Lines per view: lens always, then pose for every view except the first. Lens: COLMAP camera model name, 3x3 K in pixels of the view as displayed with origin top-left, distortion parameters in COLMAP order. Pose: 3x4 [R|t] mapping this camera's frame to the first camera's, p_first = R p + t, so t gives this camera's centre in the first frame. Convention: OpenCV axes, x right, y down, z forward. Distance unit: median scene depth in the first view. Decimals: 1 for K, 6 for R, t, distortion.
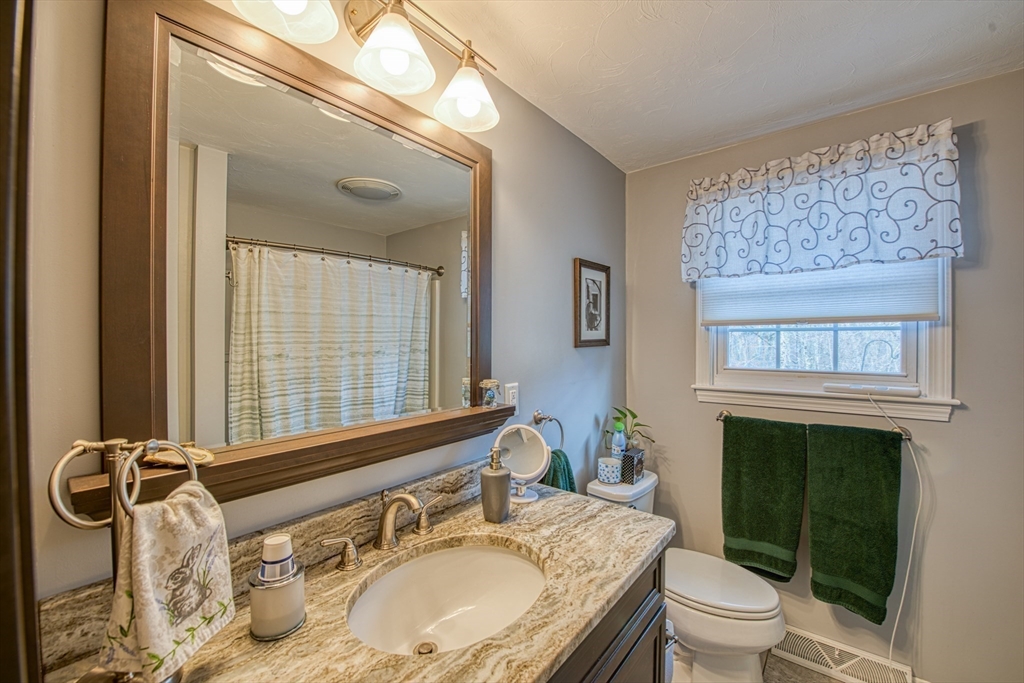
lens RADIAL K [[413.4, 0, 516.8], [0, 413.4, 341.3], [0, 0, 1]] dist [-0.014975, -0.000584]
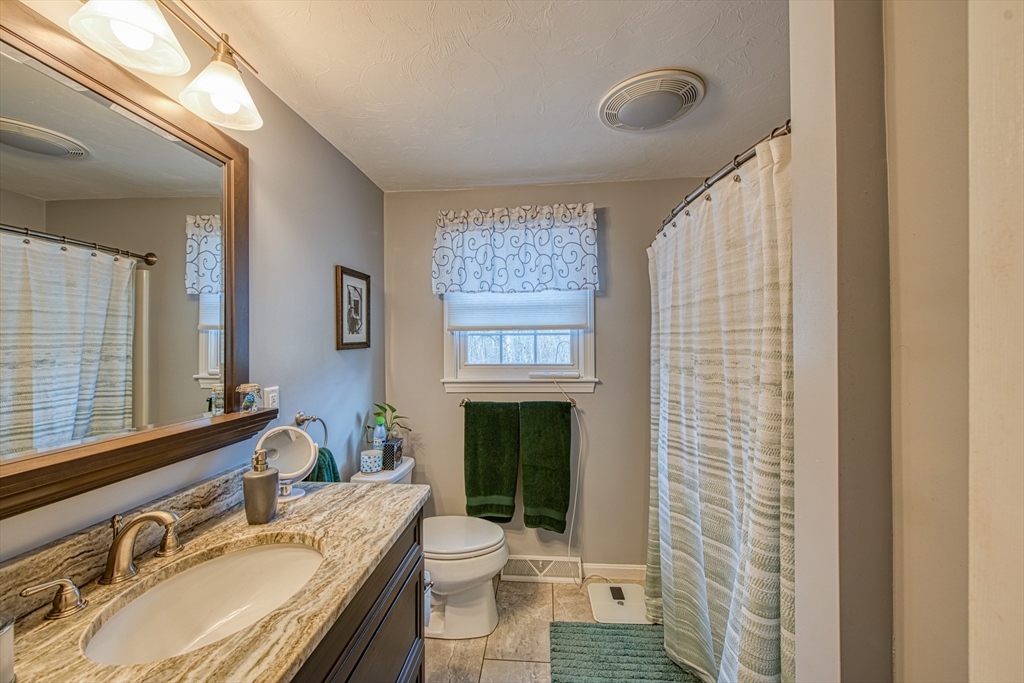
lens RADIAL K [[413.4, 0, 515.2], [0, 413.4, 343.0], [0, 0, 1]] dist [-0.014975, -0.000584]
pose [[0.835490, -0.006647, 0.549466, -0.071383], [0.007754, 0.999970, 0.000305, 0.000268], [-0.549451, 0.004006, 0.835516, -0.162178]]
